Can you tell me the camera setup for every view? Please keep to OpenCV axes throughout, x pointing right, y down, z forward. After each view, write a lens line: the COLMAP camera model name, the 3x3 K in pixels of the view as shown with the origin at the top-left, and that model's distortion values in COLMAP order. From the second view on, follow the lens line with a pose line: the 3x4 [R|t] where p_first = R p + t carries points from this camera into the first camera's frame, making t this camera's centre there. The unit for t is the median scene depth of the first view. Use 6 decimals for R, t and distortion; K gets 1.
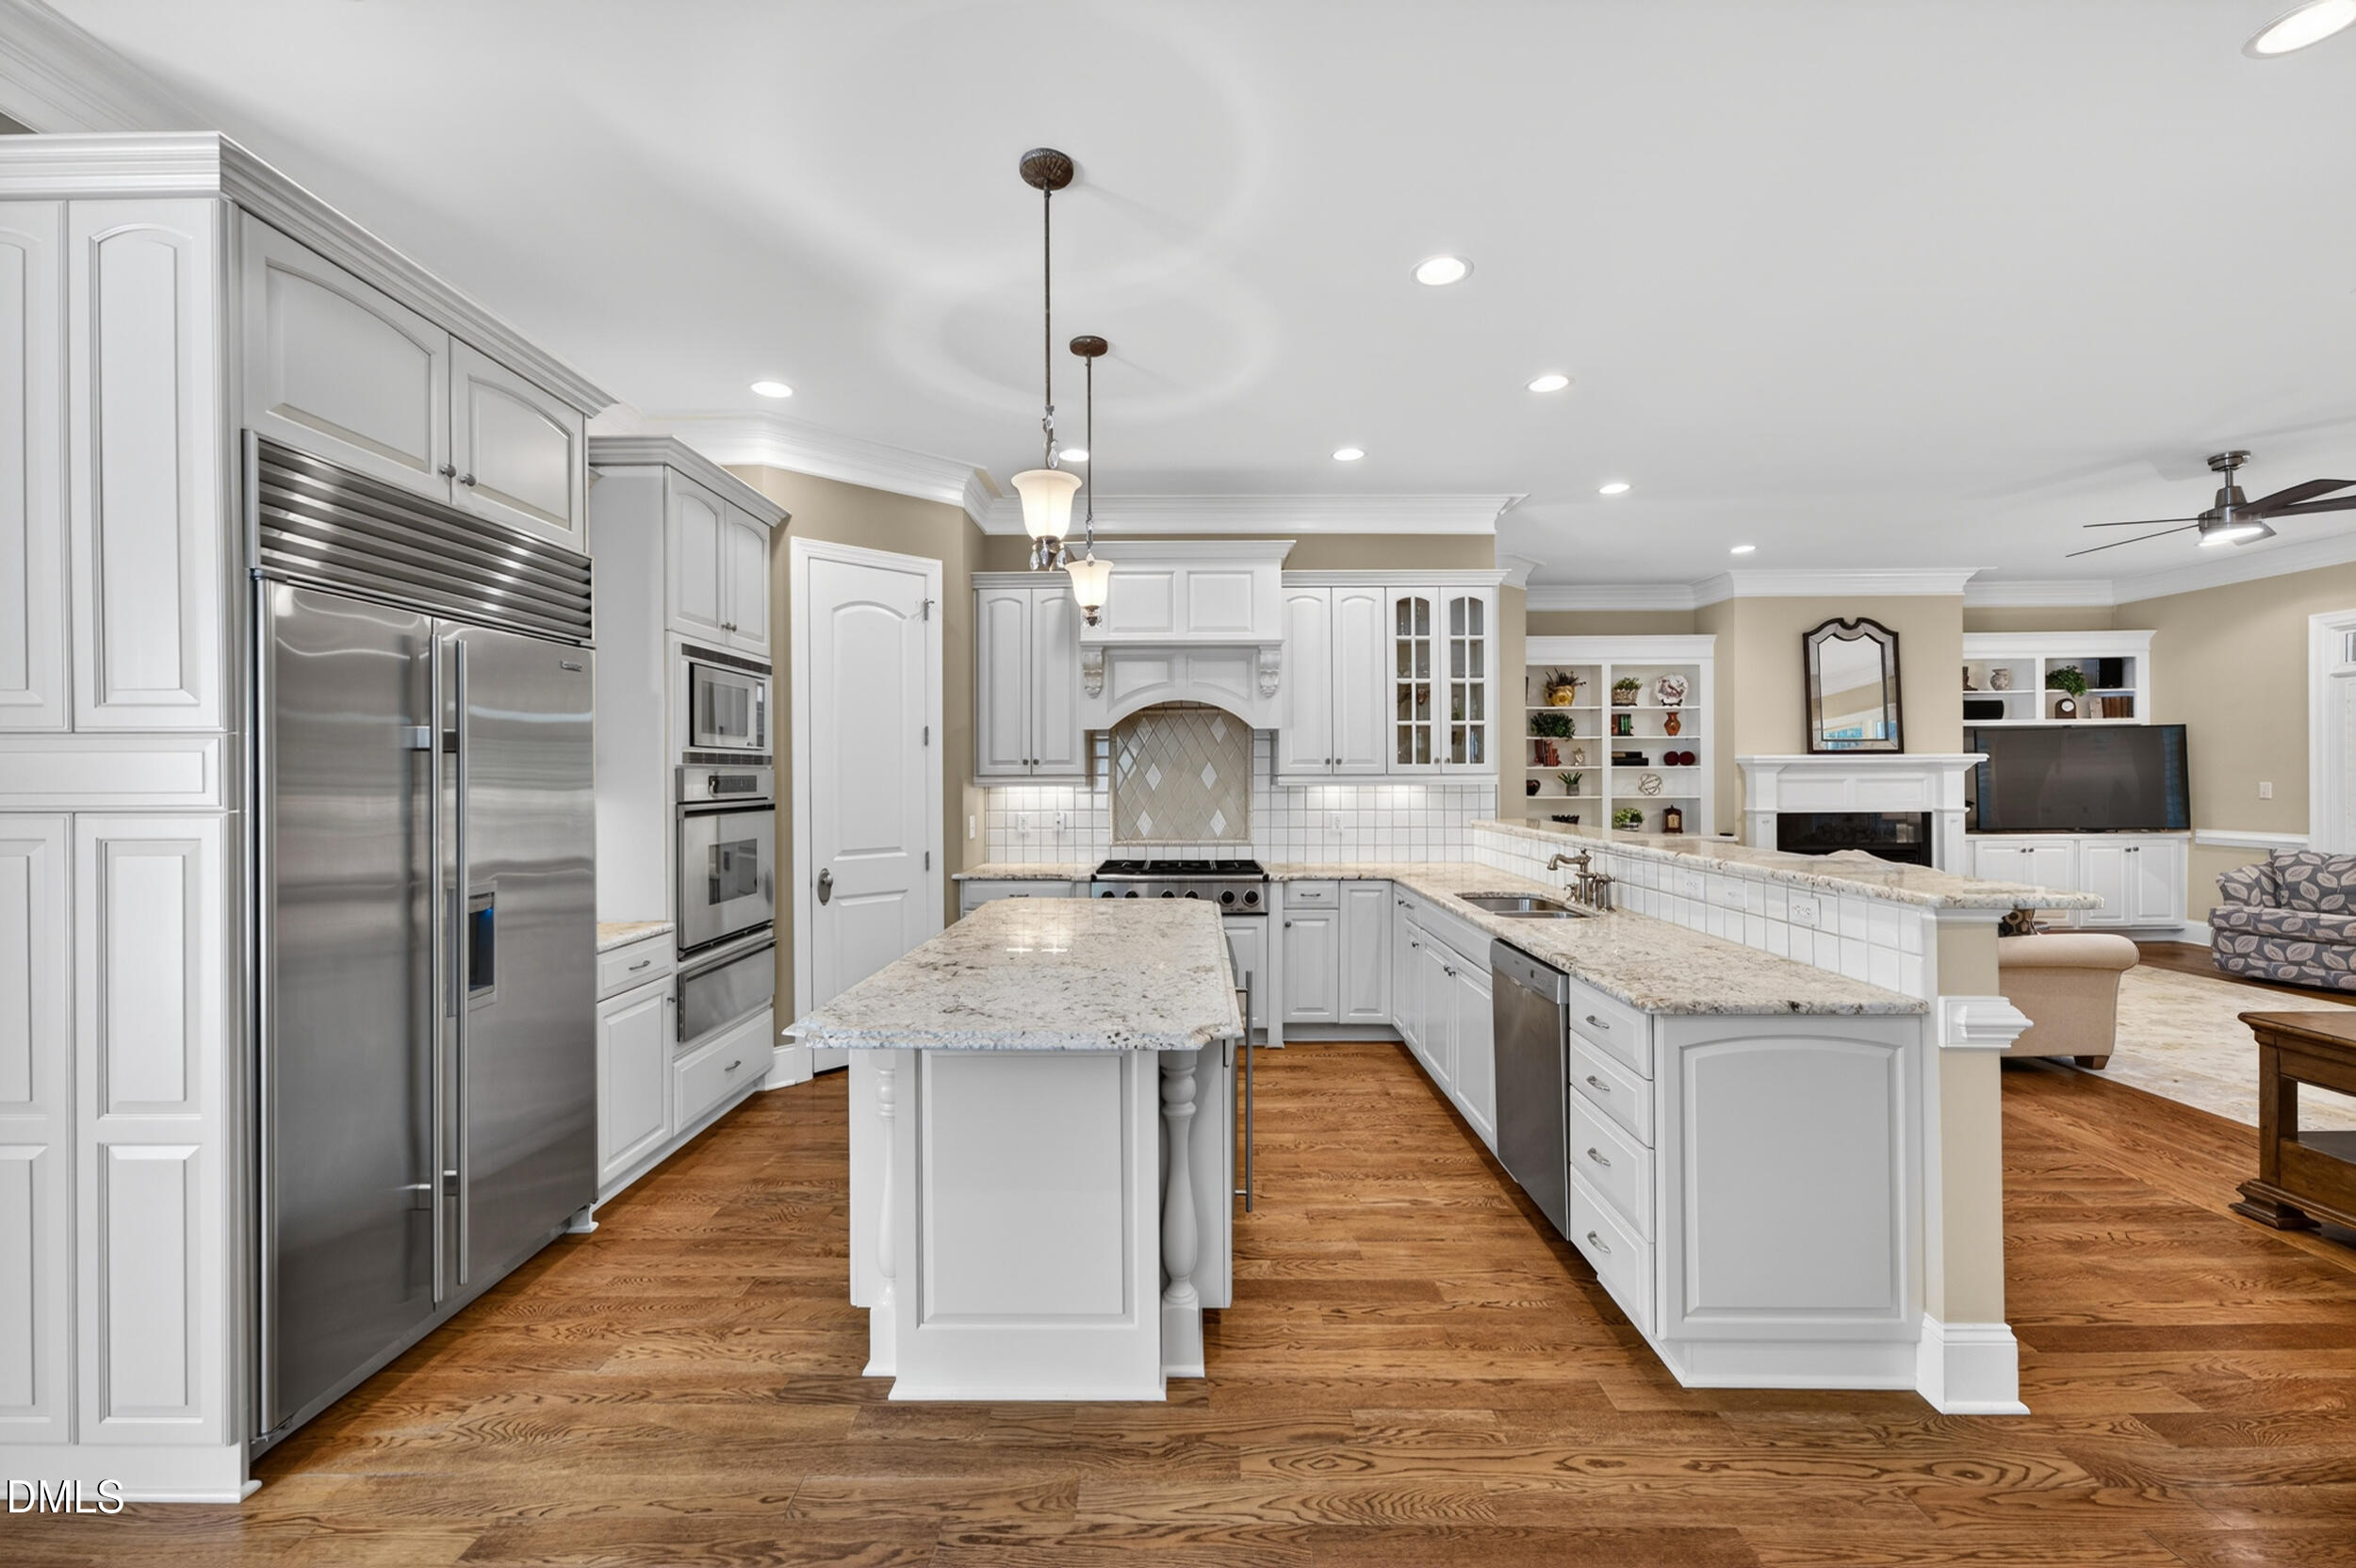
lens RADIAL K [[928.8, 0, 1177.7], [0, 928.8, 776.7], [0, 0, 1]] dist [-0.017400, 0.009393]
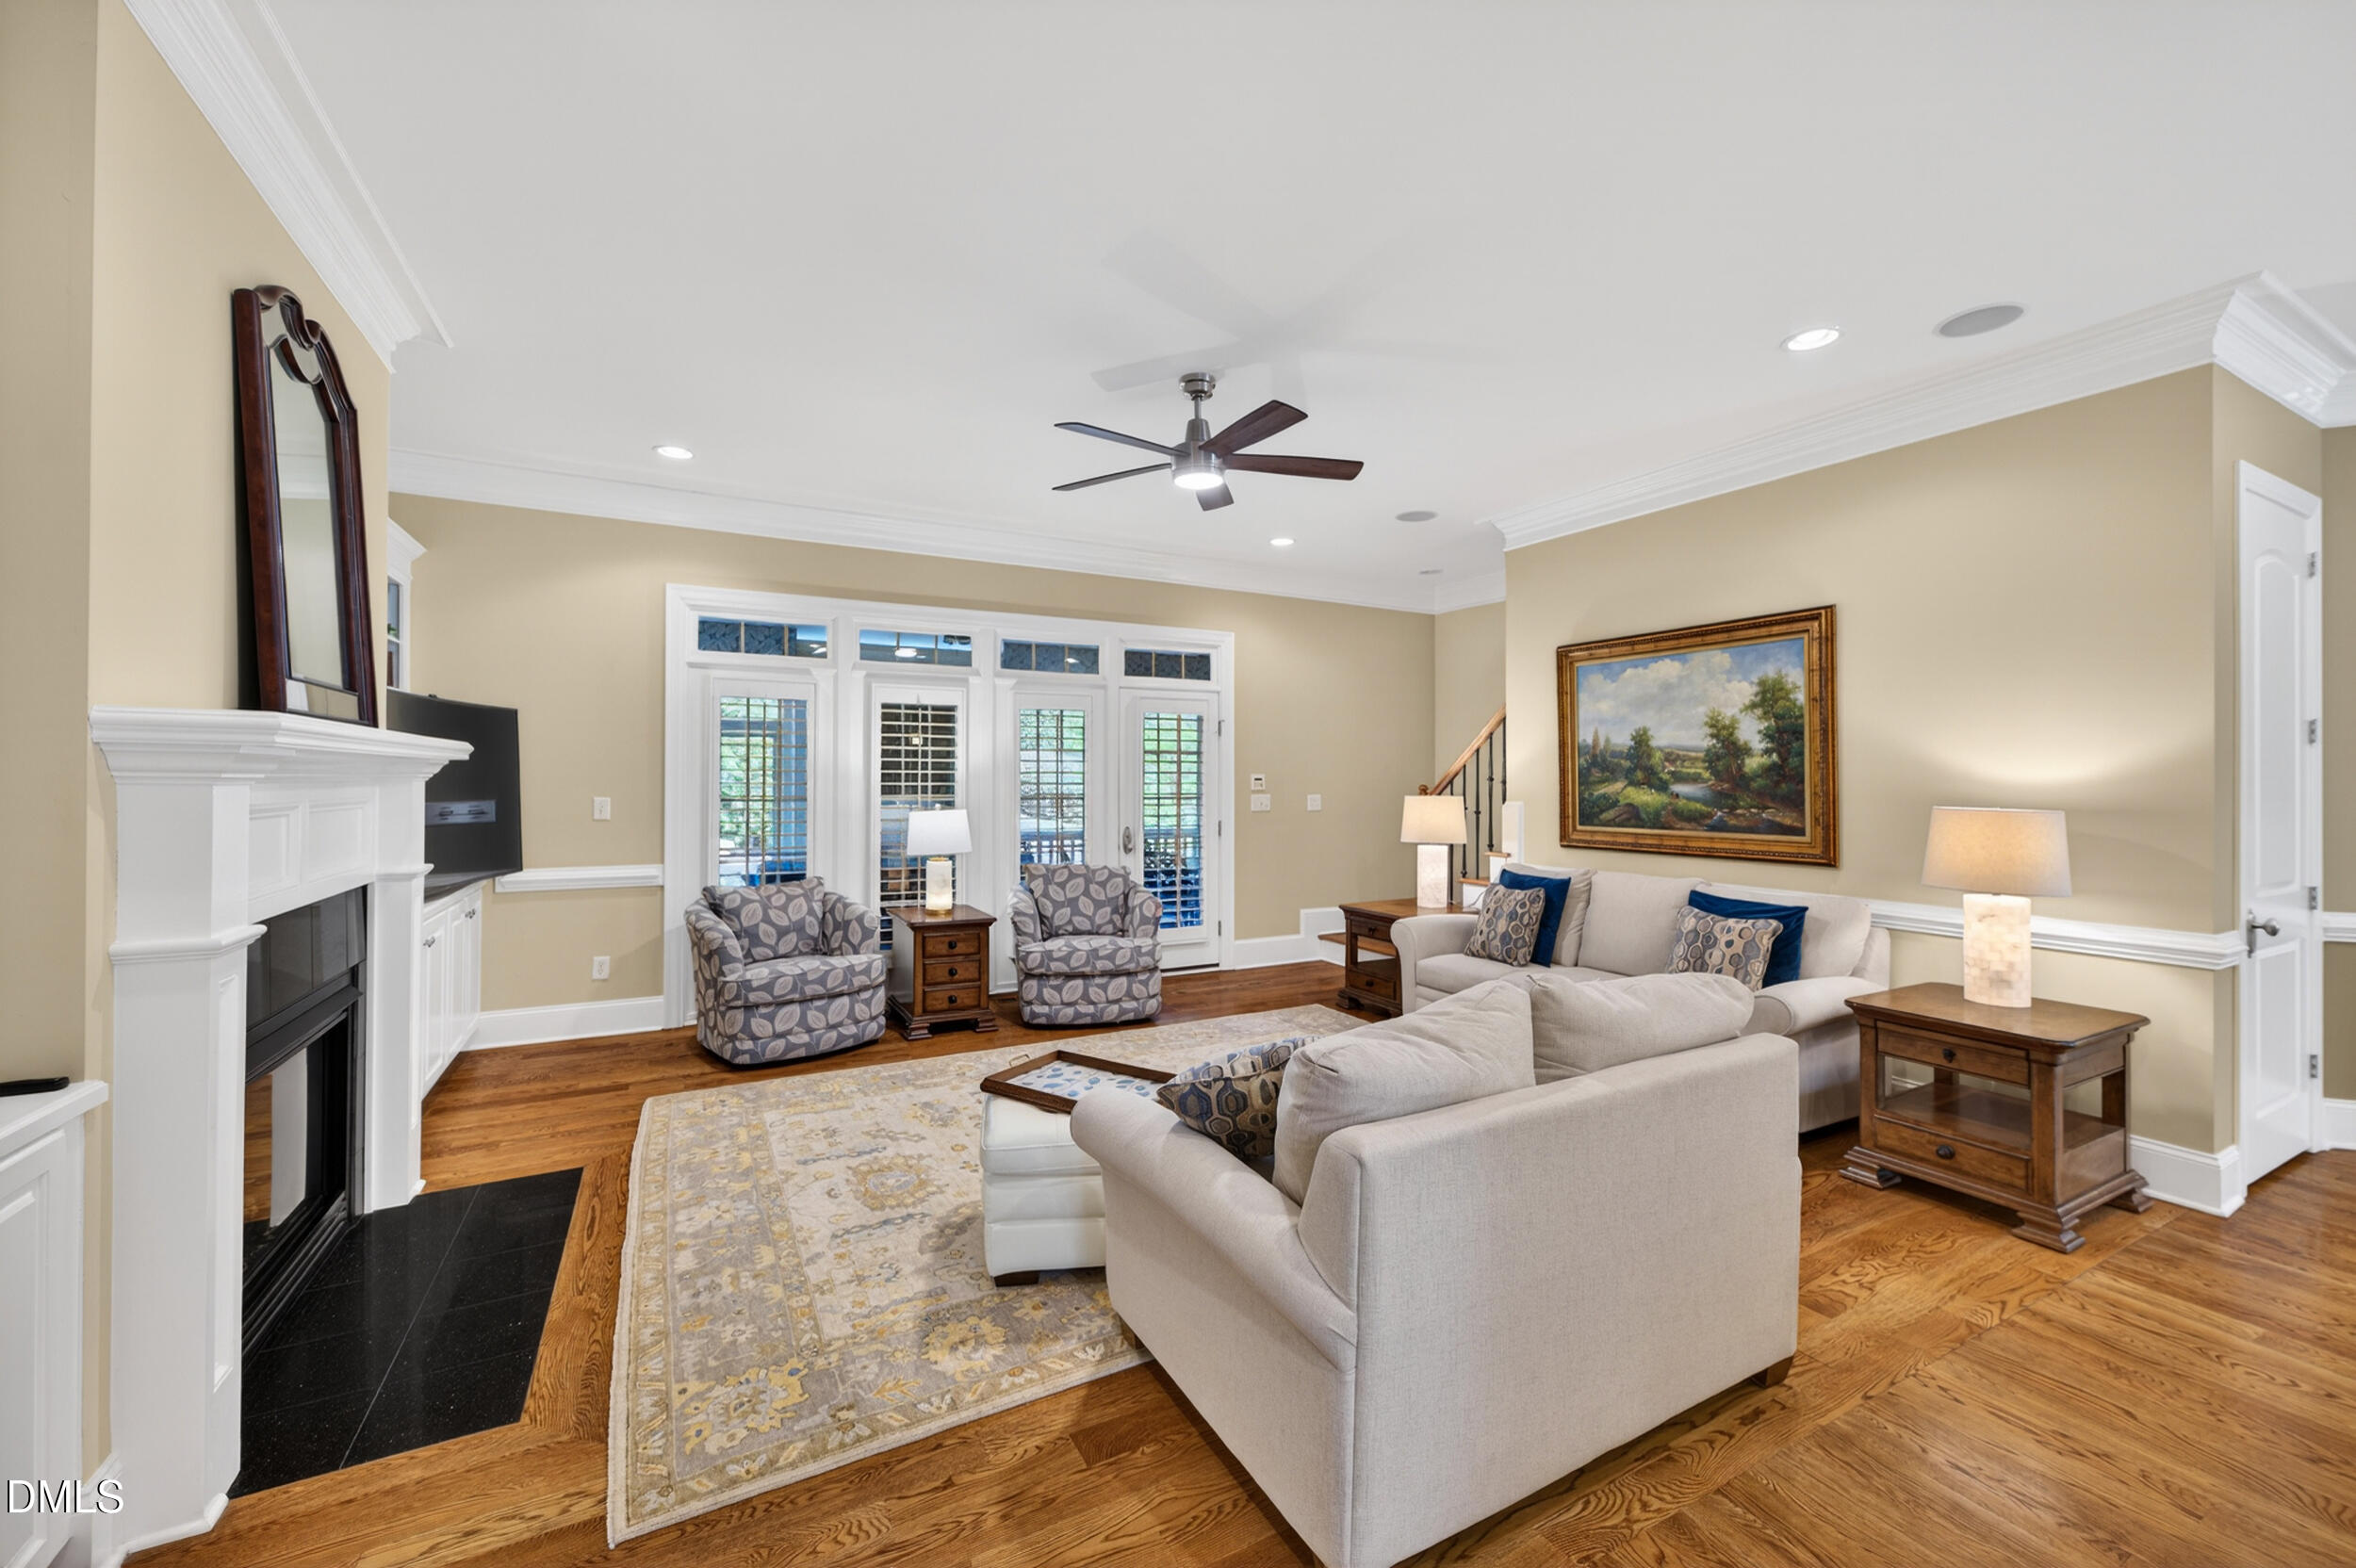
lens RADIAL K [[945.9, 0, 1178.9], [0, 945.9, 772.3], [0, 0, 1]] dist [-0.000399, 0.015292]
pose [[-0.472990, 0.009369, 0.881018, 0.415903], [-0.002832, 0.999922, -0.012154, -0.006945], [-0.881063, -0.008244, -0.472927, 1.306272]]
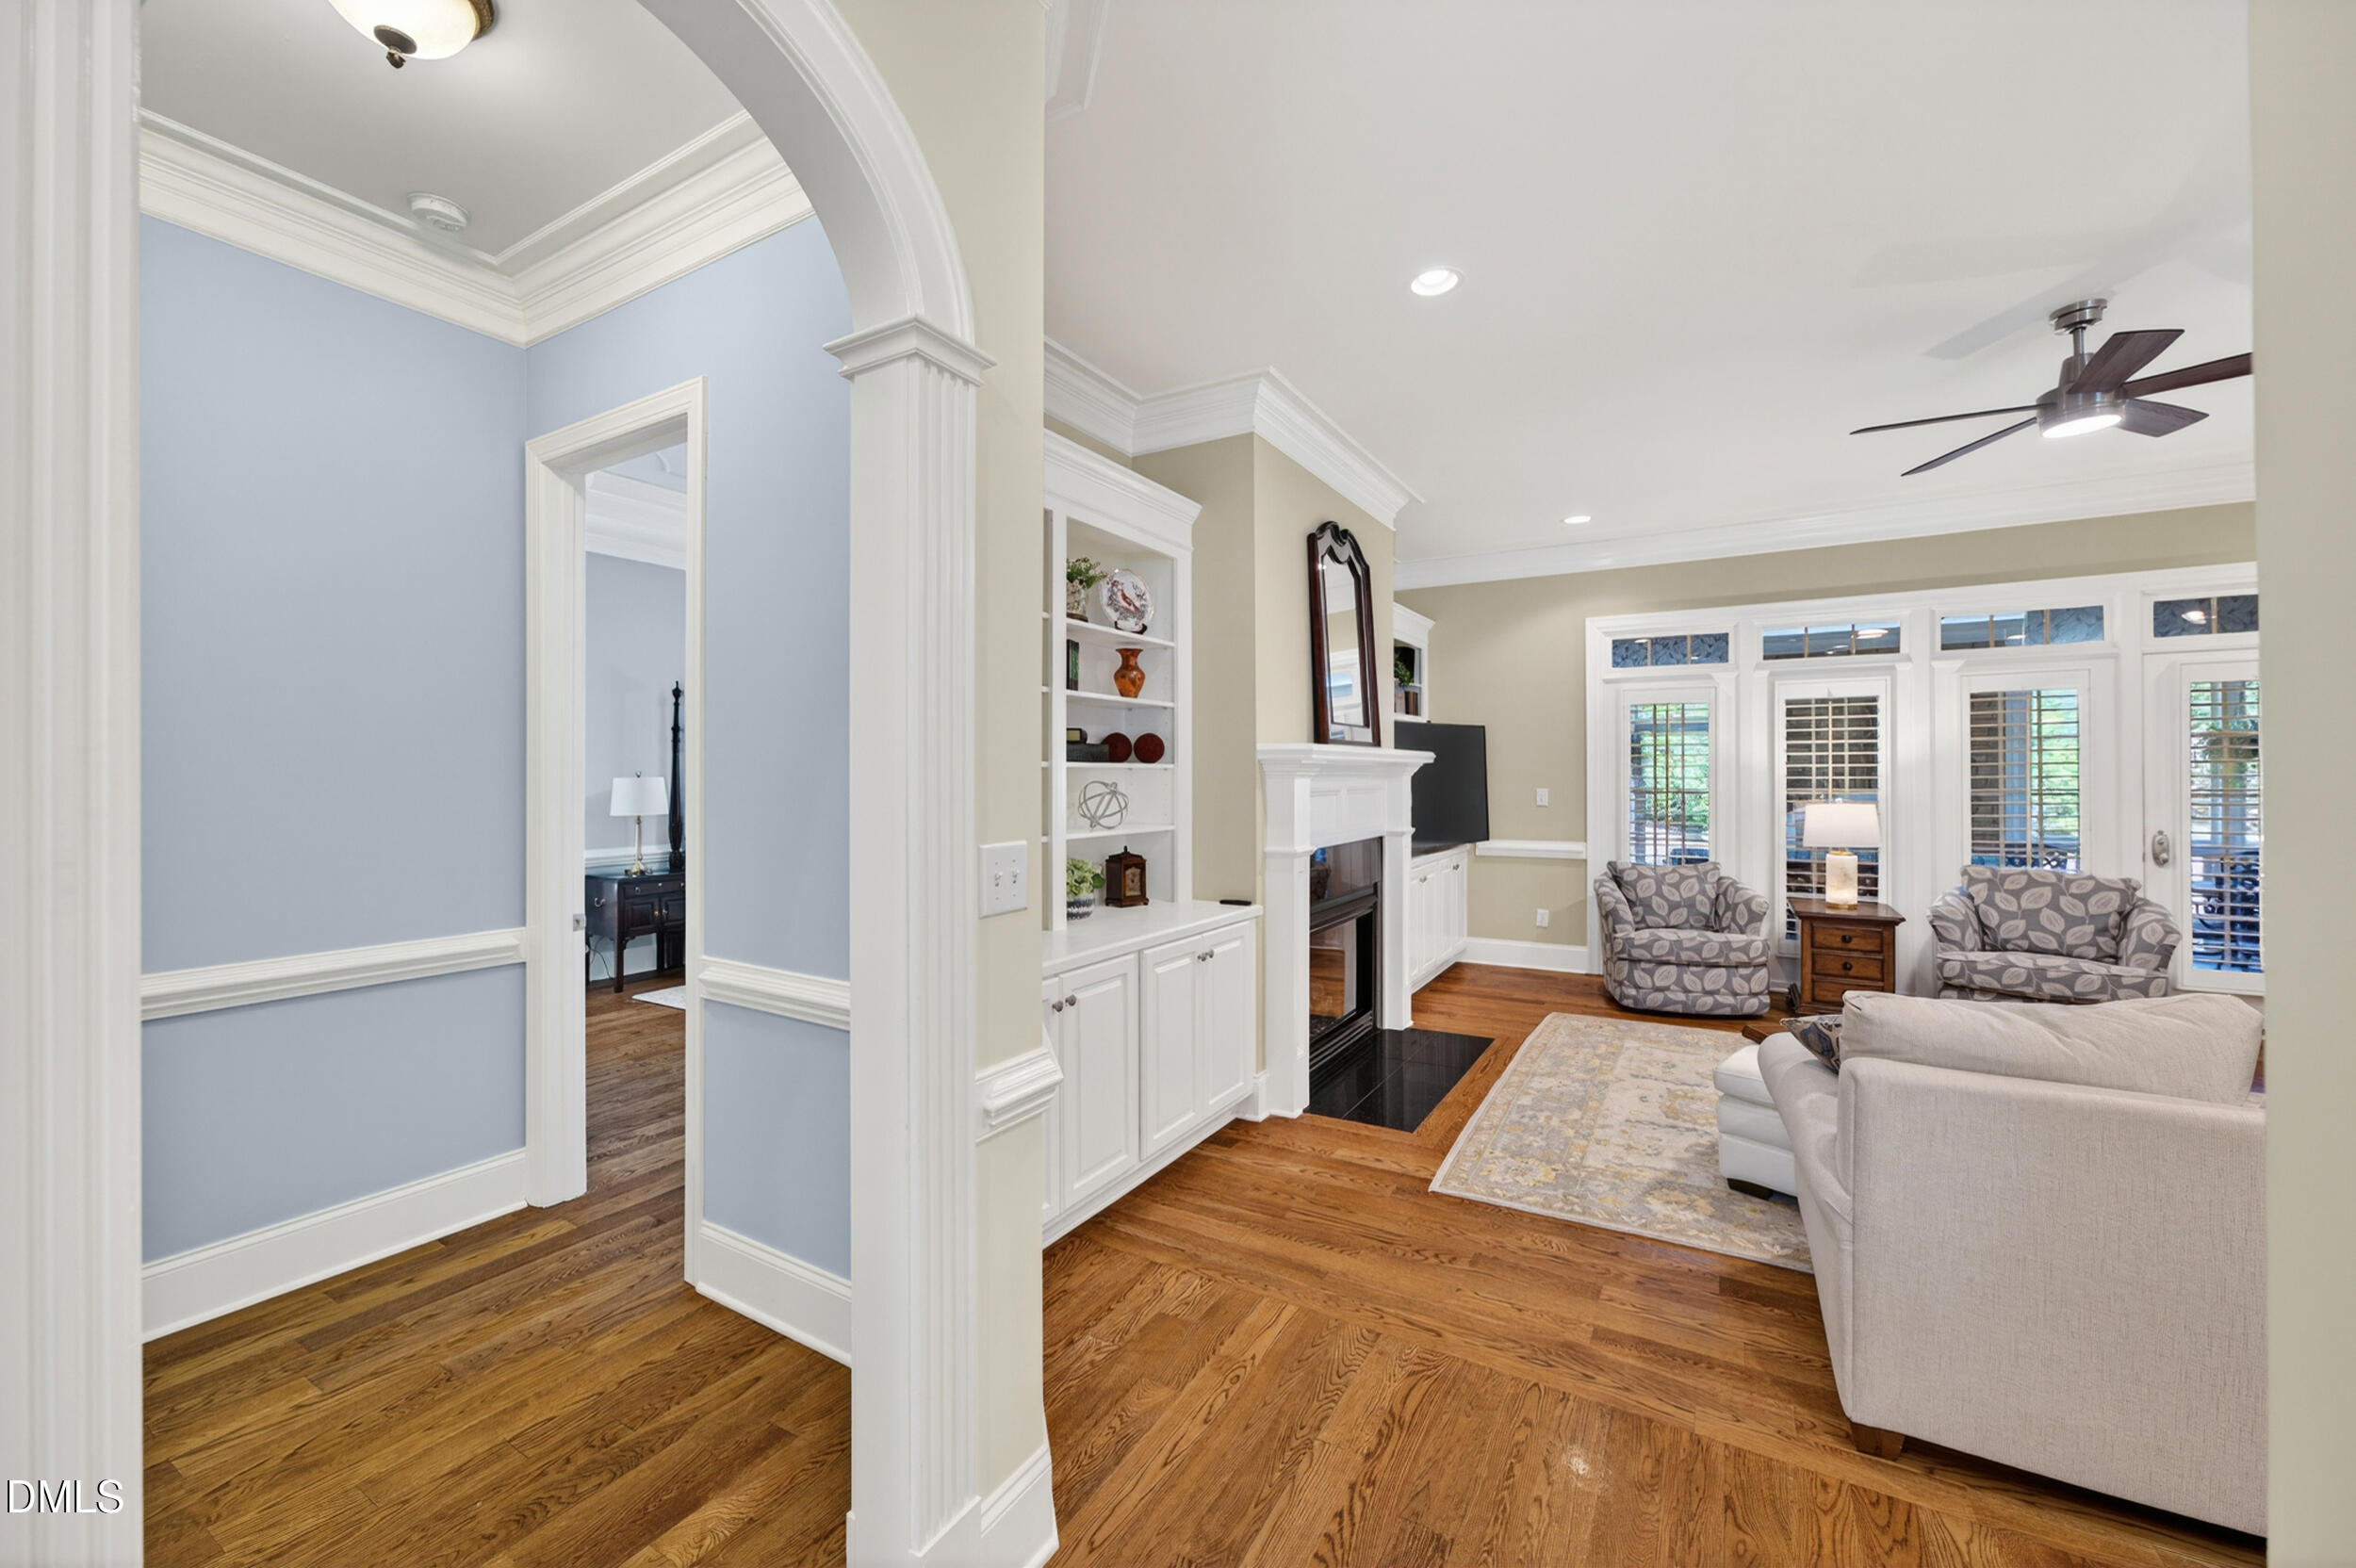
lens RADIAL K [[928.8, 0, 1177.7], [0, 928.8, 776.7], [0, 0, 1]] dist [-0.017400, 0.009393]
pose [[0.496882, 0.002037, 0.867816, 0.210580], [0.002283, 0.999991, -0.003655, -0.004762], [-0.867815, 0.003797, 0.496873, 1.164566]]
